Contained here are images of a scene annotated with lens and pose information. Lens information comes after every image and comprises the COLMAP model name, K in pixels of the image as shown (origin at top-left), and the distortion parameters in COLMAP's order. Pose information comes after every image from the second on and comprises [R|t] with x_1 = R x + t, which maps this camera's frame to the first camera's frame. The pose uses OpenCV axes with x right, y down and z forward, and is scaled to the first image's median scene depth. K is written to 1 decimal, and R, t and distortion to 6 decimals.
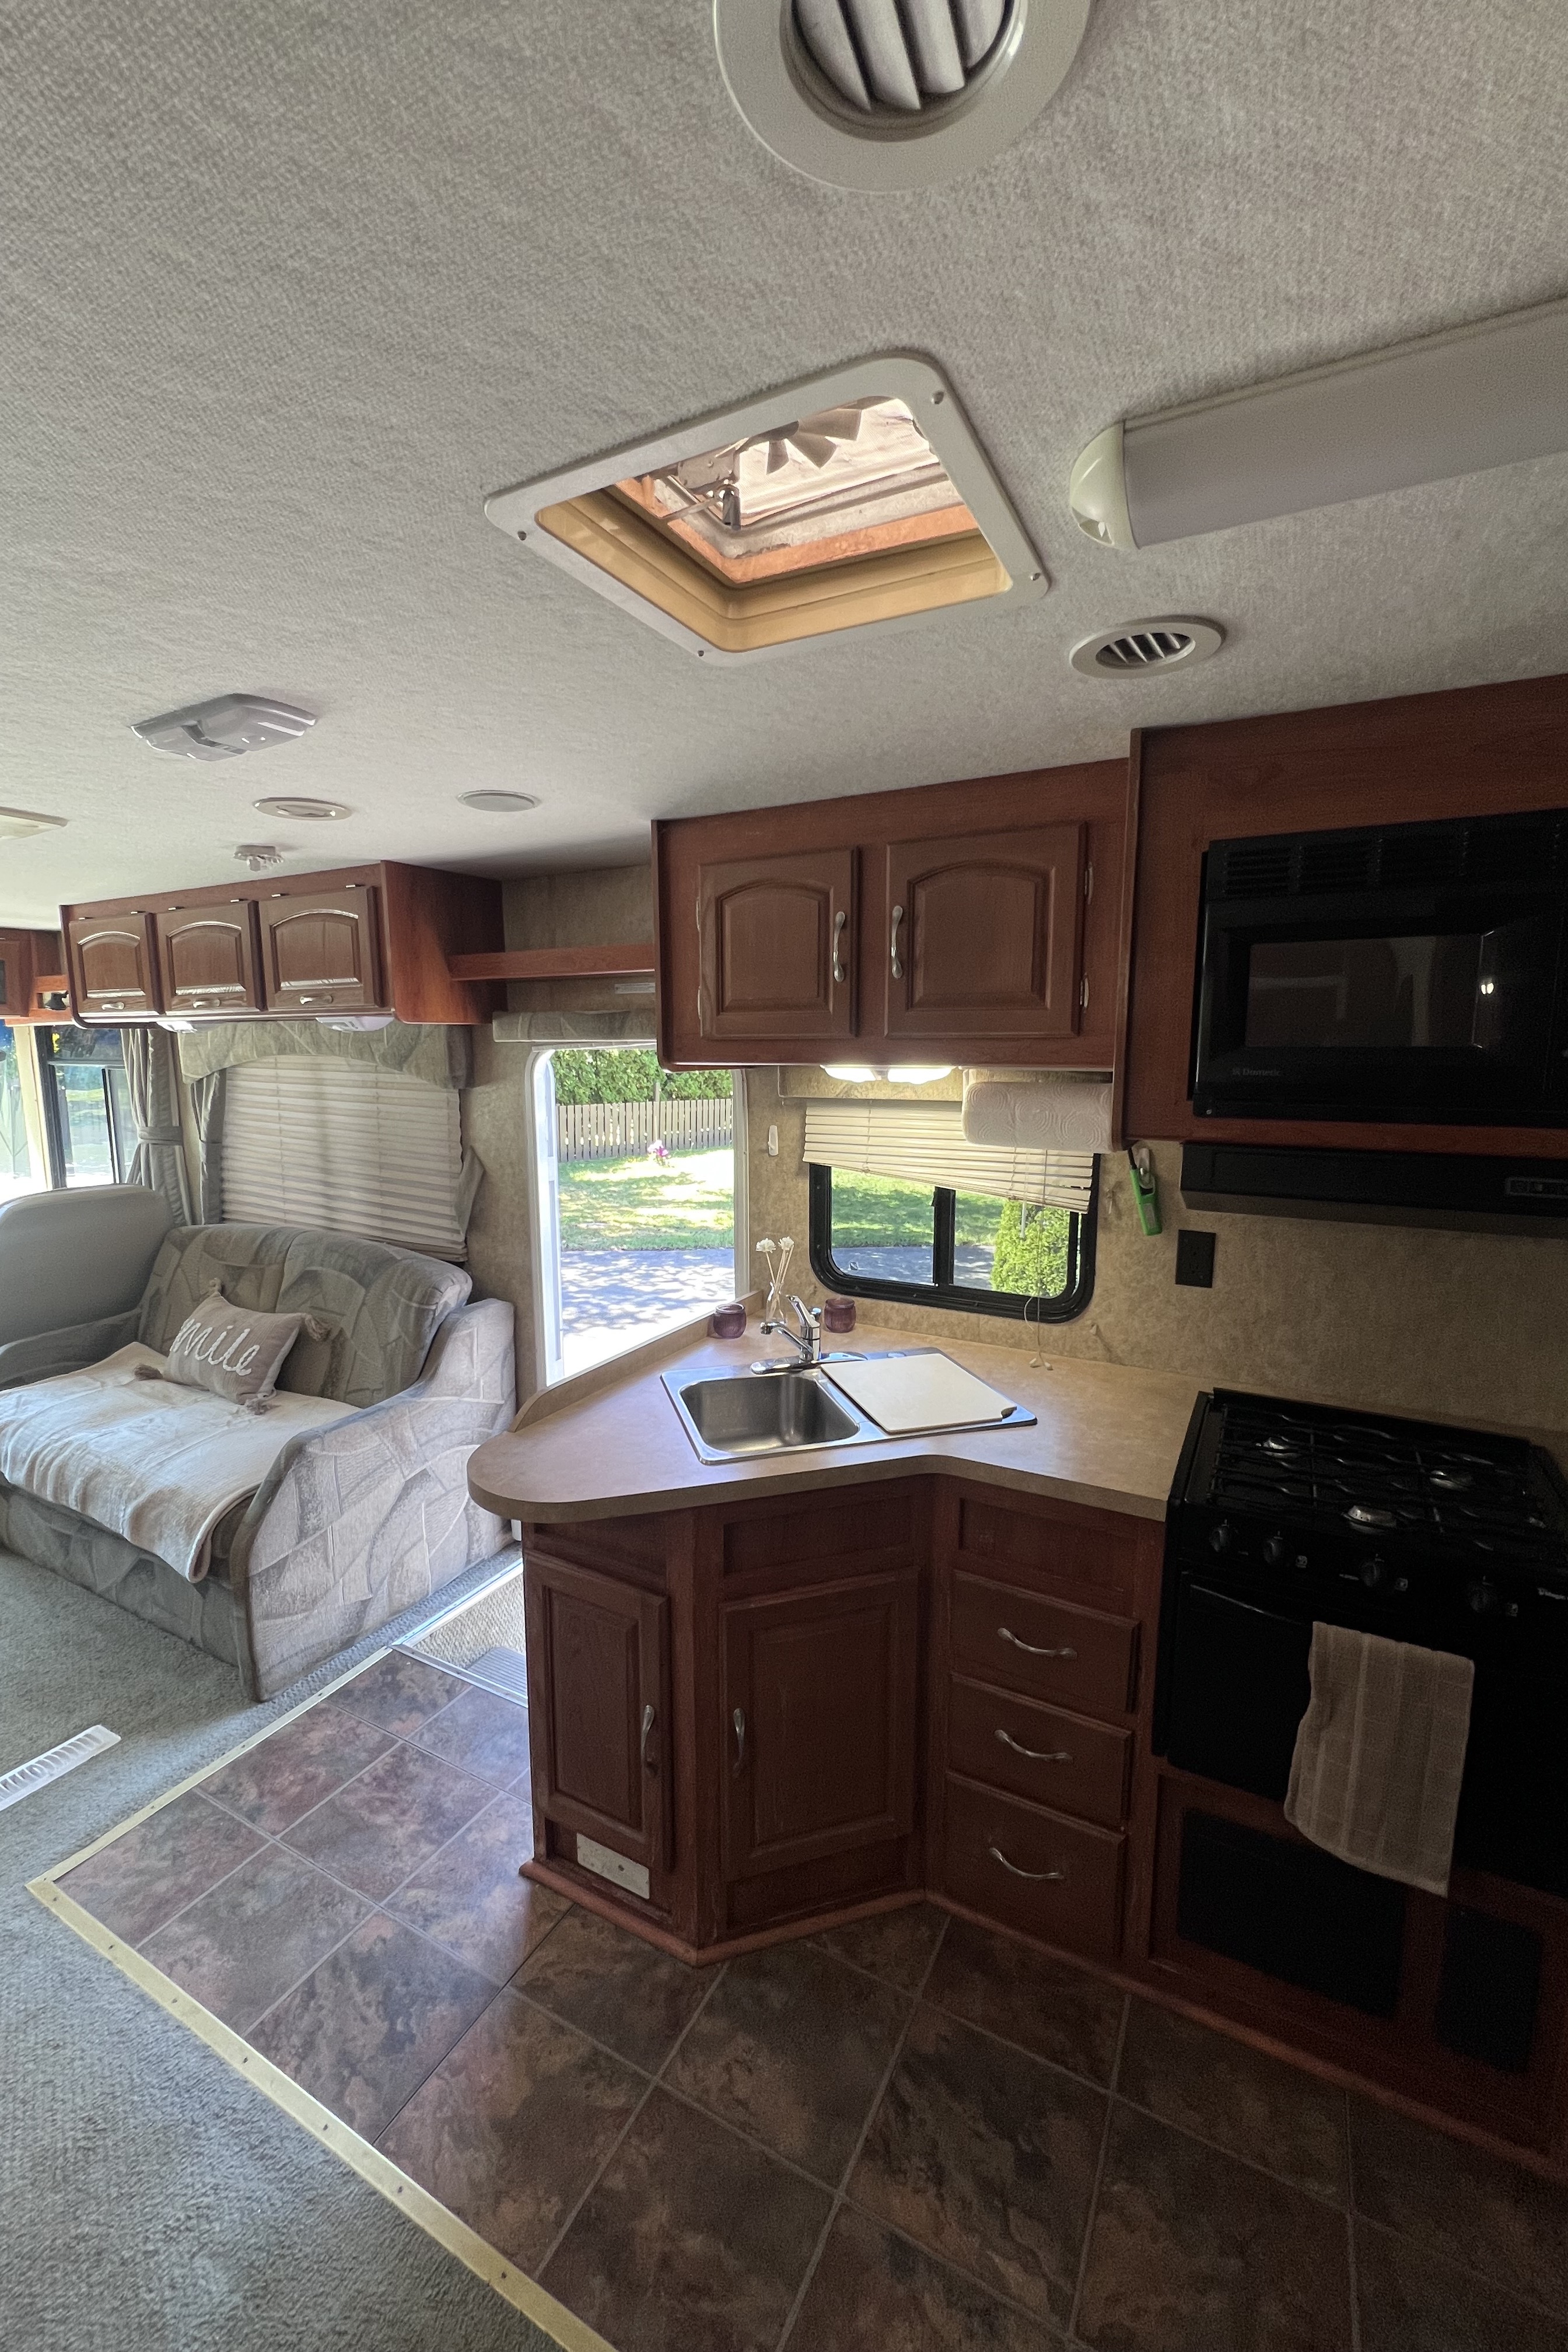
lens RADIAL K [[943.1, 0, 784.6], [0, 943.1, 1166.7], [0, 0, 1]] dist [-0.001901, 0.000122]
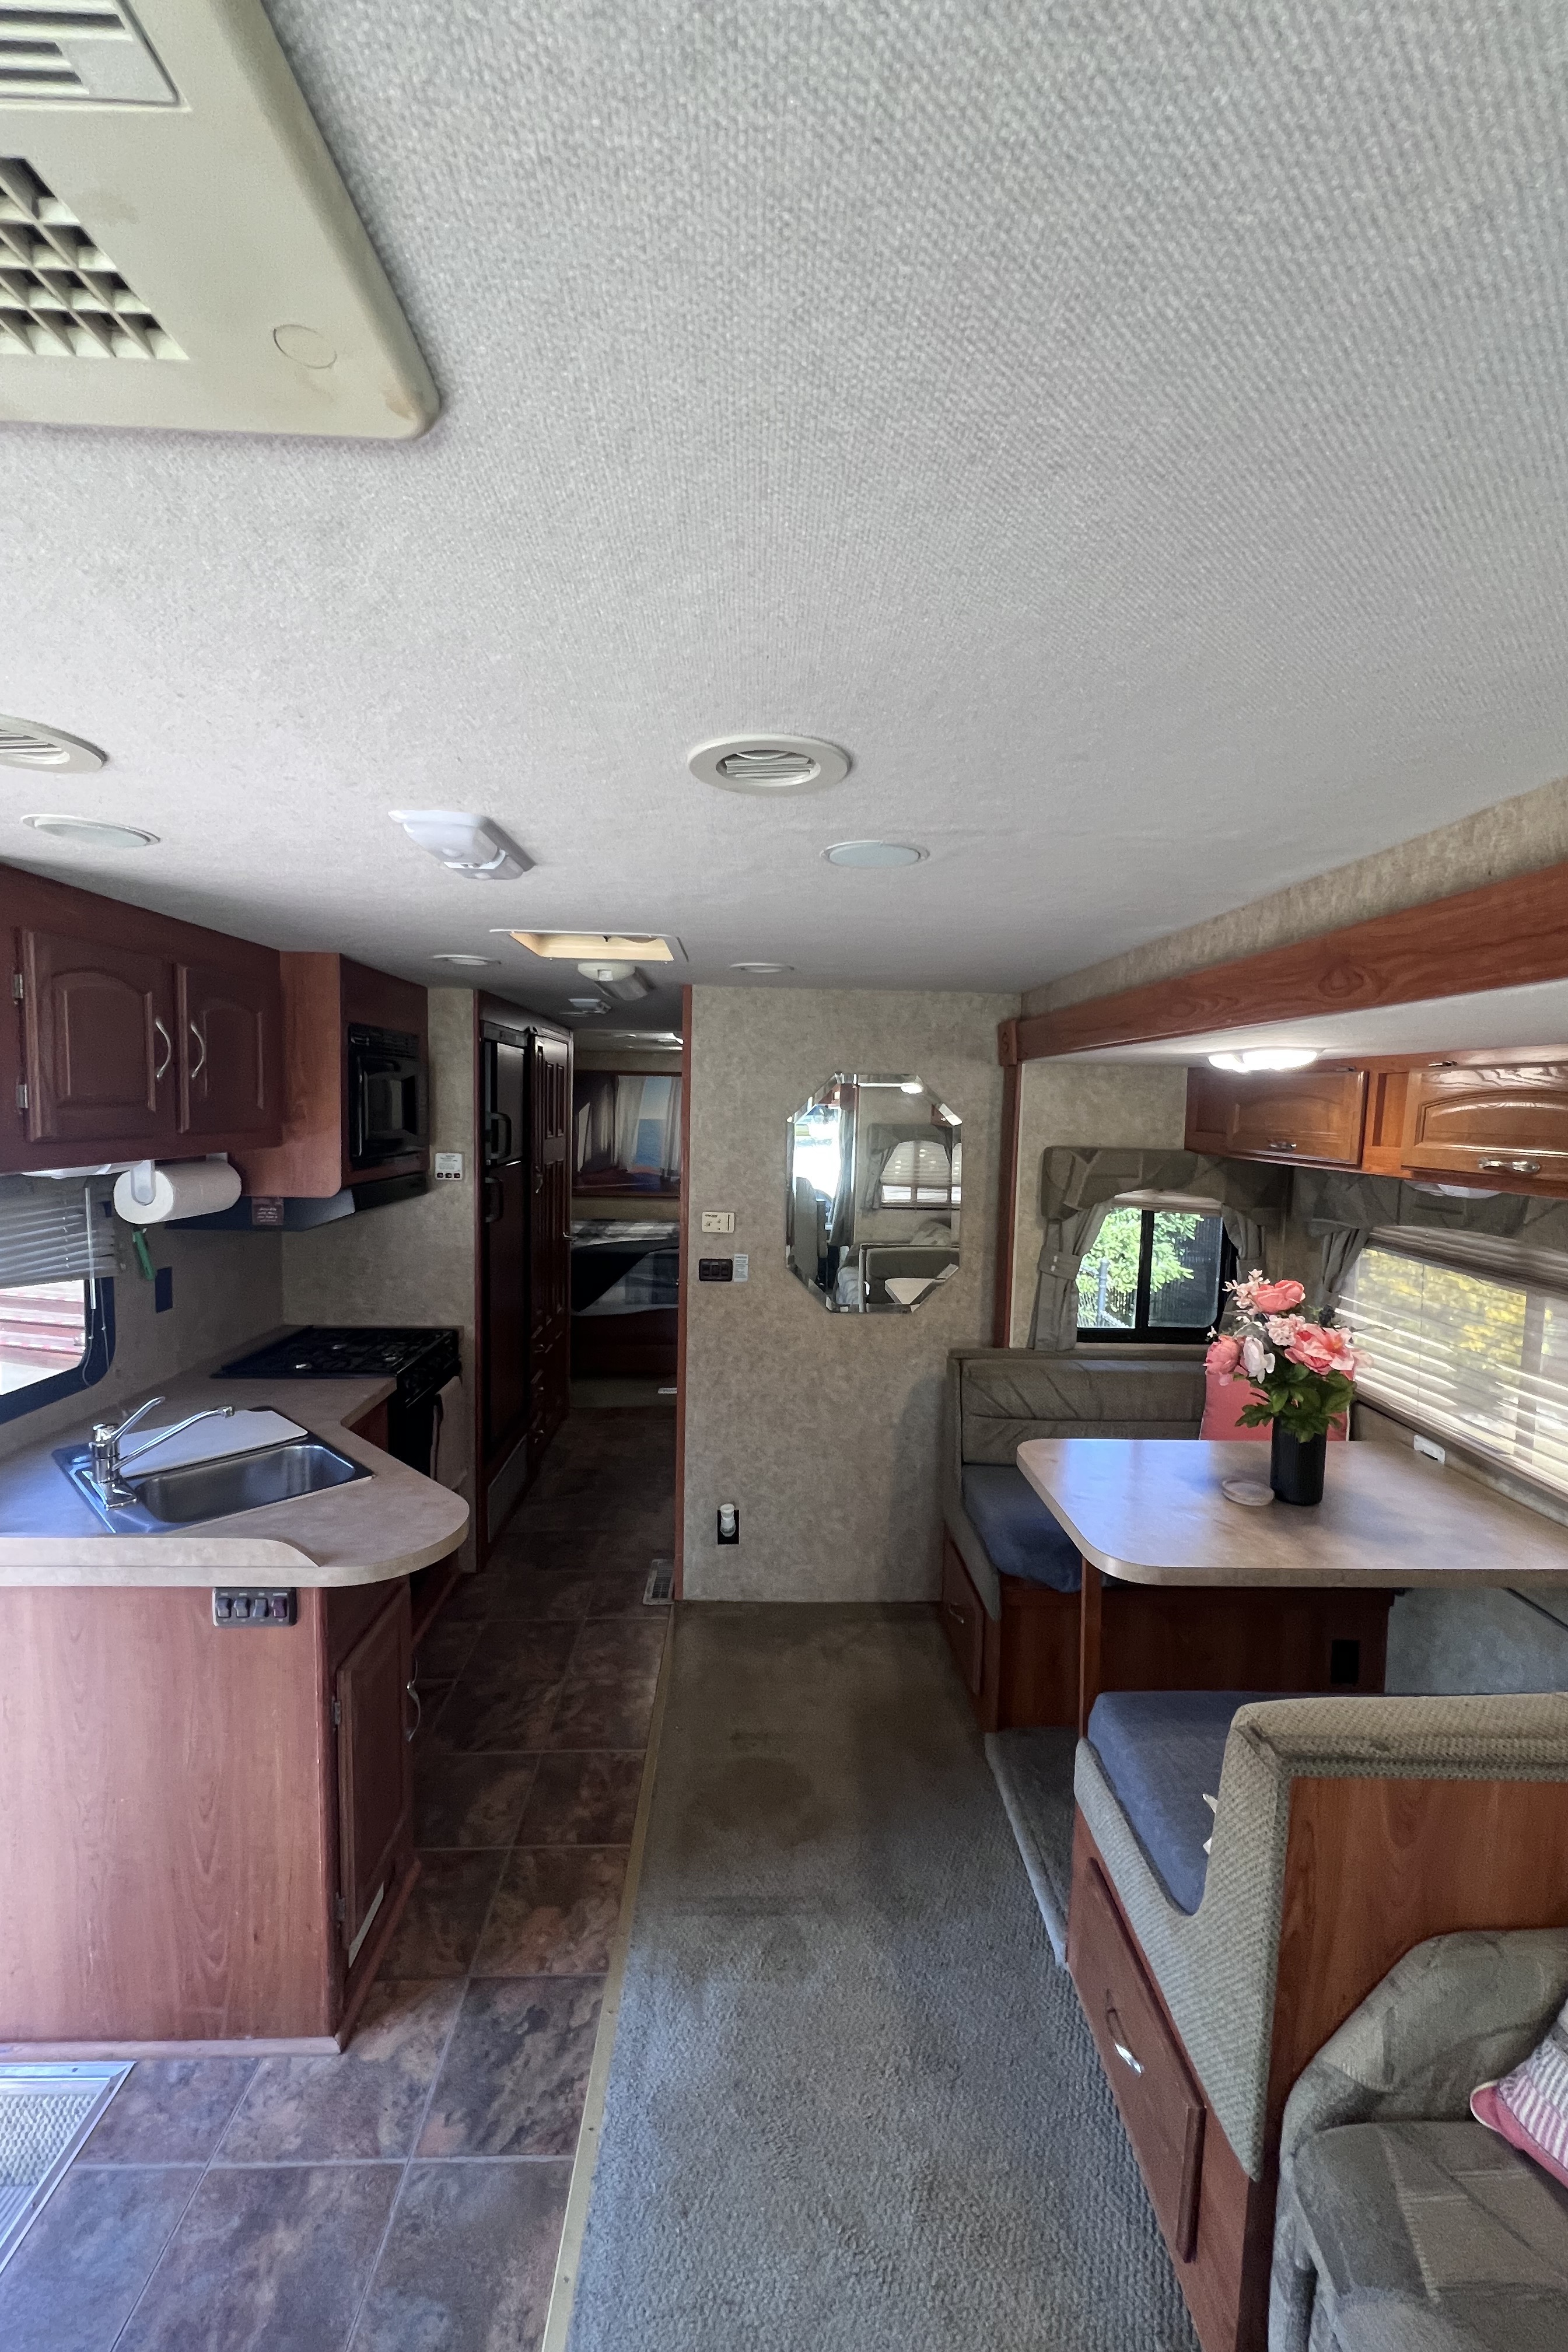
lens RADIAL K [[937.0, 0, 785.5], [0, 937.0, 1177.1], [0, 0, 1]] dist [-0.000663, 0.000425]
pose [[-0.501596, -0.077024, 0.861666, -0.949615], [0.097561, 0.984638, 0.144809, -0.138291], [-0.859583, 0.156700, -0.486376, 0.733811]]
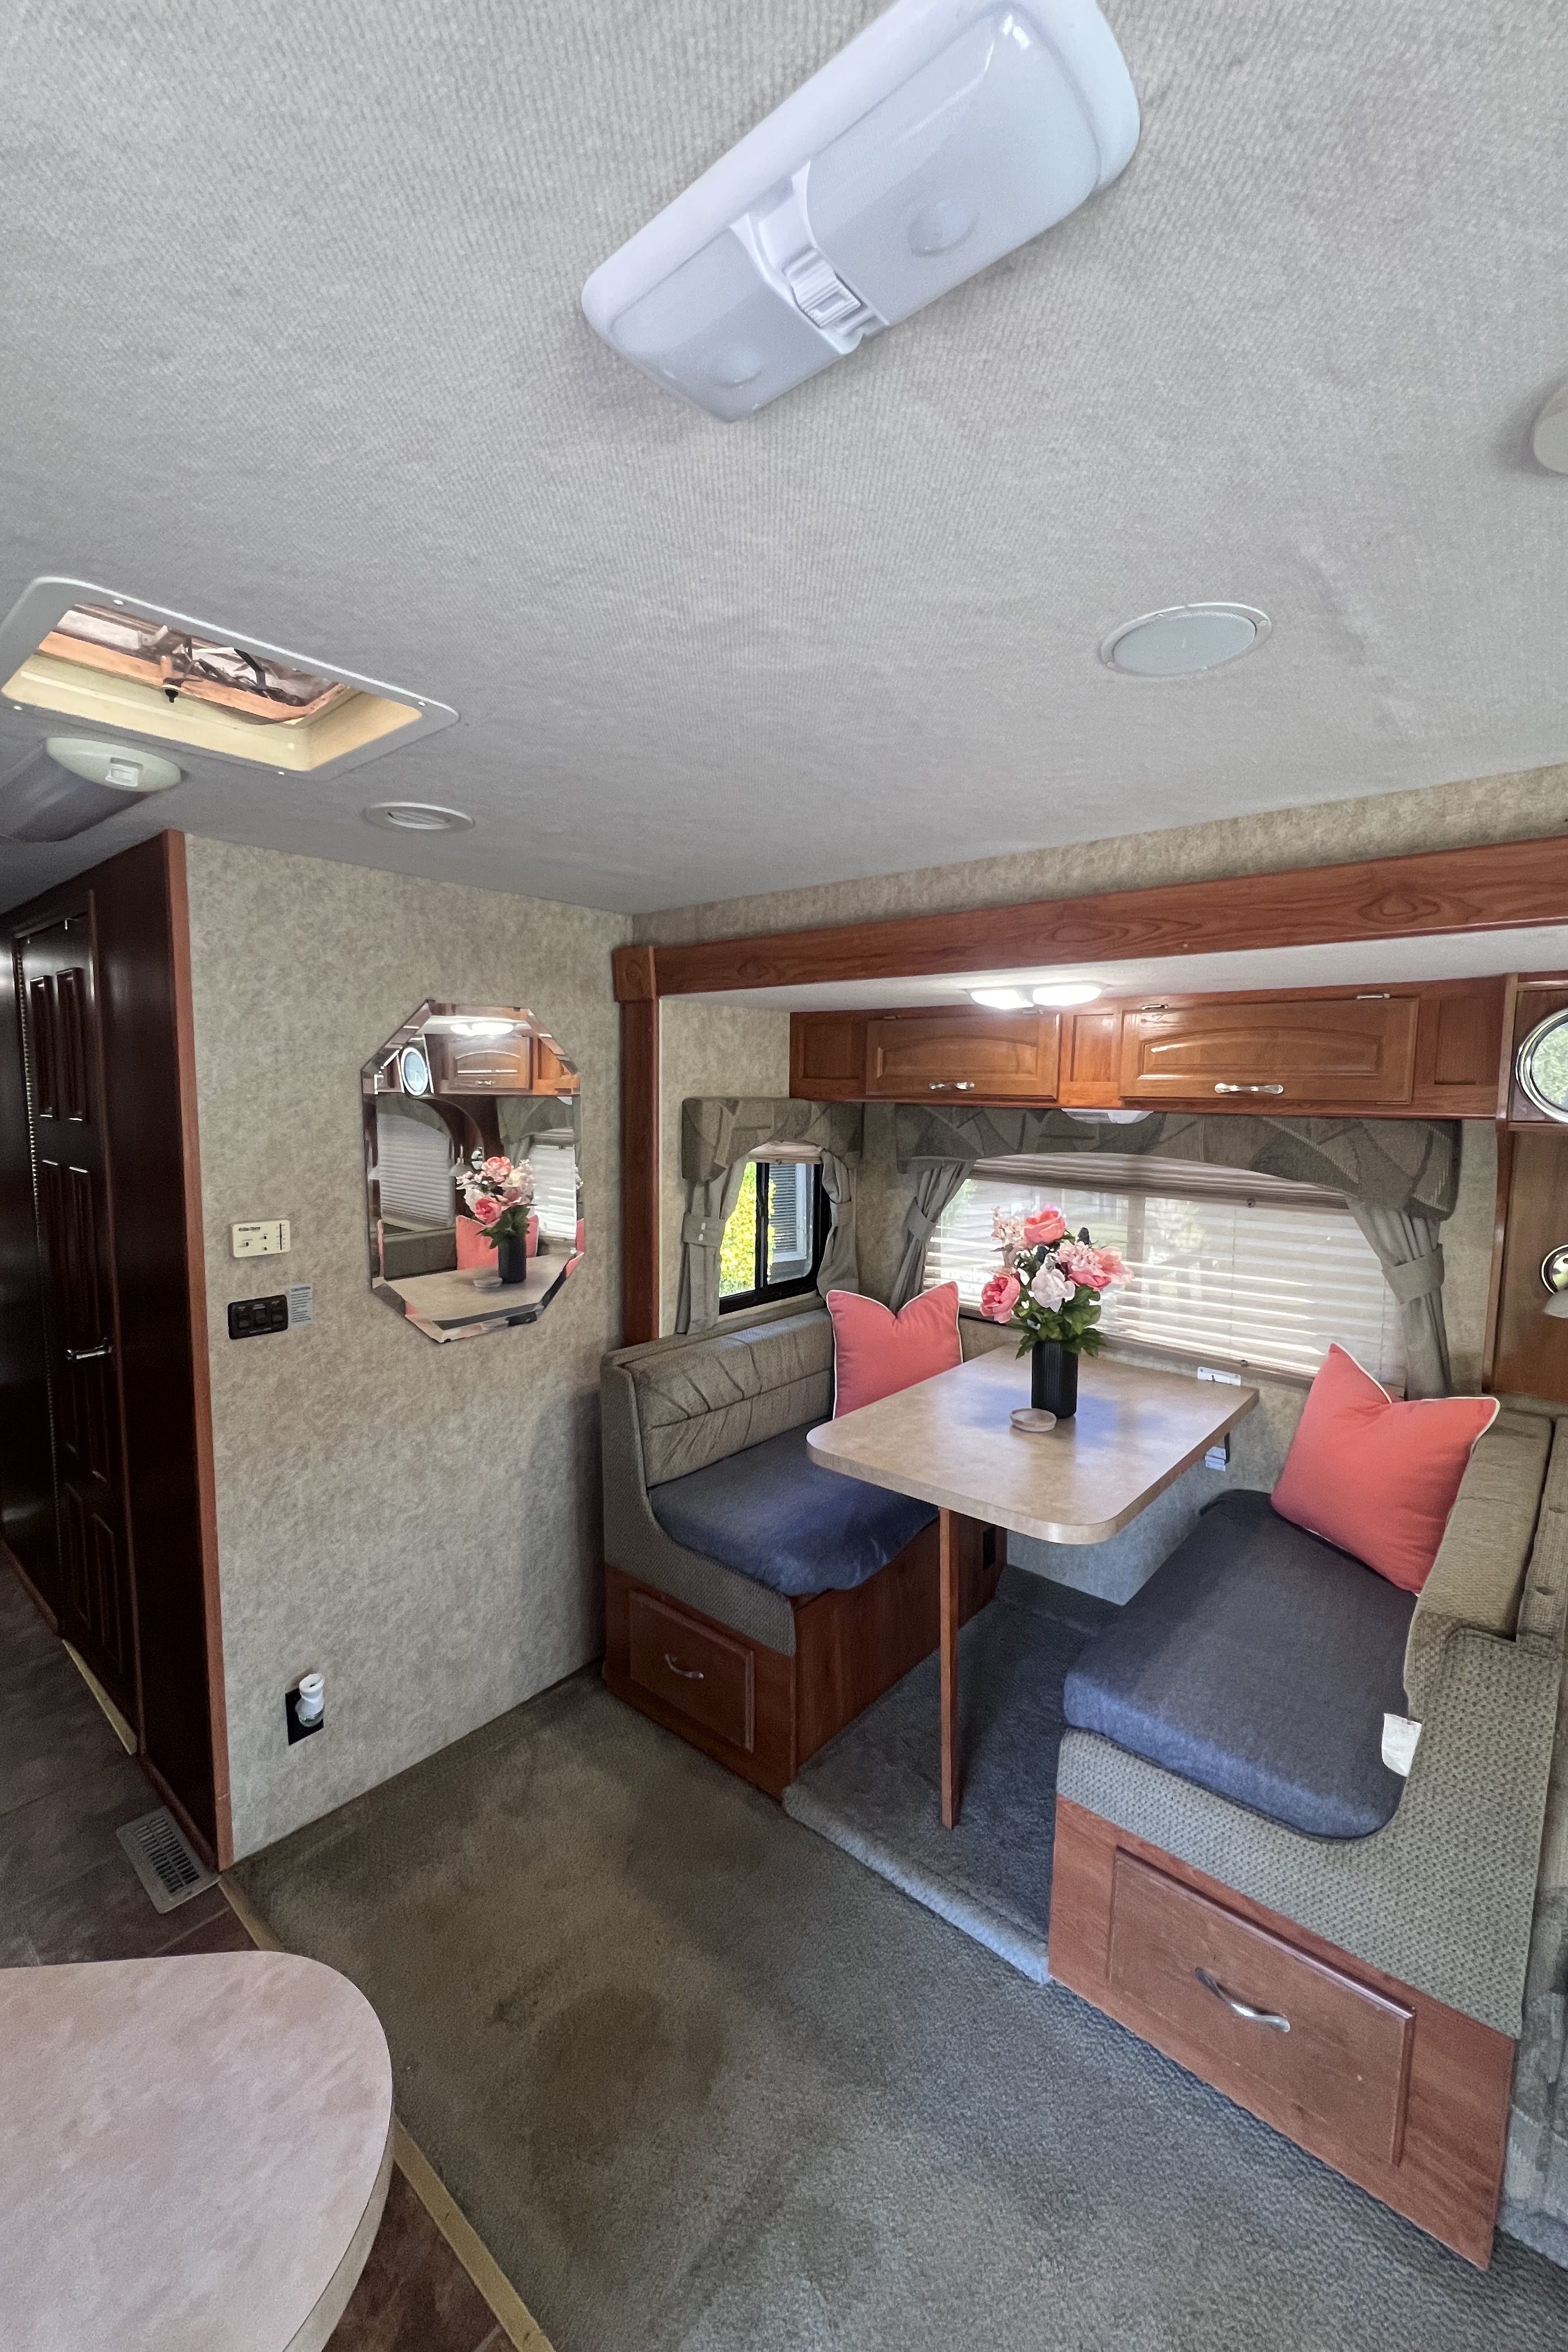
lens RADIAL K [[937.0, 0, 776.6], [0, 937.0, 1177.1], [0, 0, 1]] dist [-0.000663, 0.000425]
pose [[-0.976774, -0.027193, 0.212541, -0.383565], [0.022971, 0.972909, 0.230043, -0.120416], [-0.213039, 0.229582, -0.949688, 0.838978]]
